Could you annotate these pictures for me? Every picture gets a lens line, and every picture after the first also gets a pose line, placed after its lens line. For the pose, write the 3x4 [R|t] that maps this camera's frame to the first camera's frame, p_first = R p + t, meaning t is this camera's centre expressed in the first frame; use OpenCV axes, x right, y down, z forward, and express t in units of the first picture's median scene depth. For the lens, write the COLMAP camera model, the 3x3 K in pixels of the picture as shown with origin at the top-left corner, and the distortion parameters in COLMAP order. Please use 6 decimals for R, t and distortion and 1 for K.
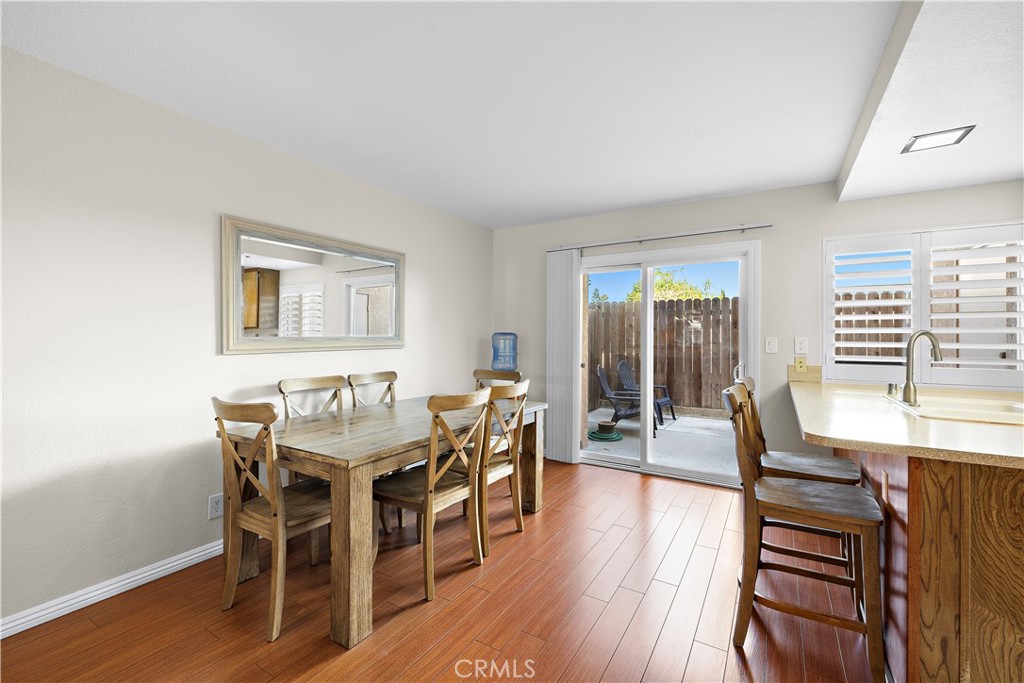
lens RADIAL K [[433.0, 0, 516.9], [0, 433.0, 338.5], [0, 0, 1]] dist [-0.000295, -0.000080]
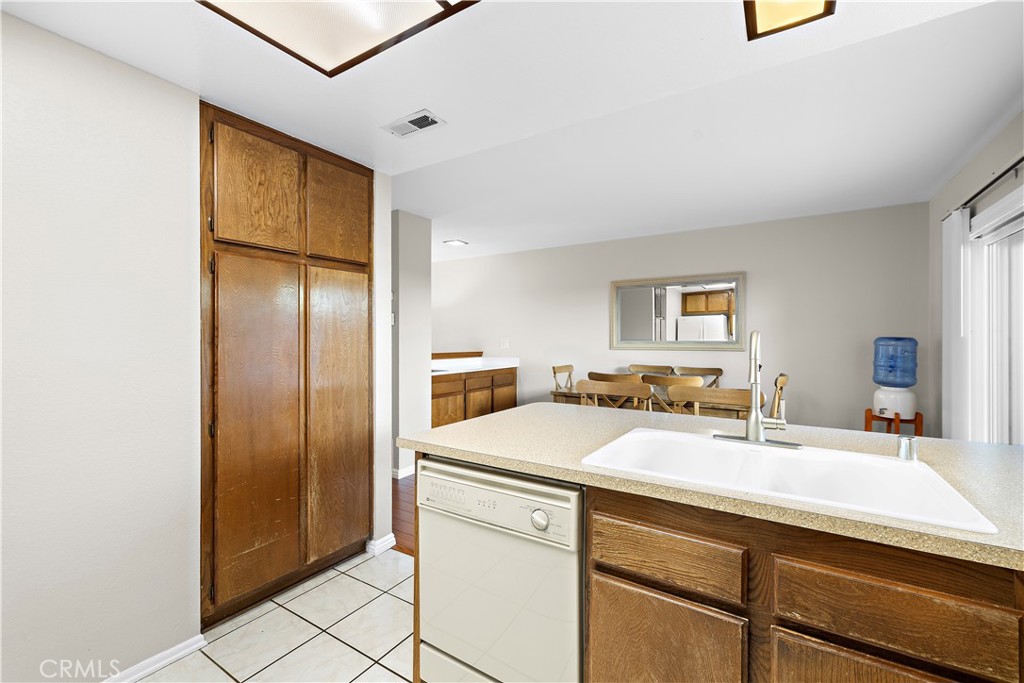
lens RADIAL K [[433.0, 0, 516.9], [0, 433.0, 338.5], [0, 0, 1]] dist [-0.000295, -0.000080]
pose [[-0.019769, -0.000218, -0.999805, 0.952652], [-0.005797, 0.999983, -0.000103, -0.008784], [0.999788, 0.005794, -0.019770, 0.409640]]
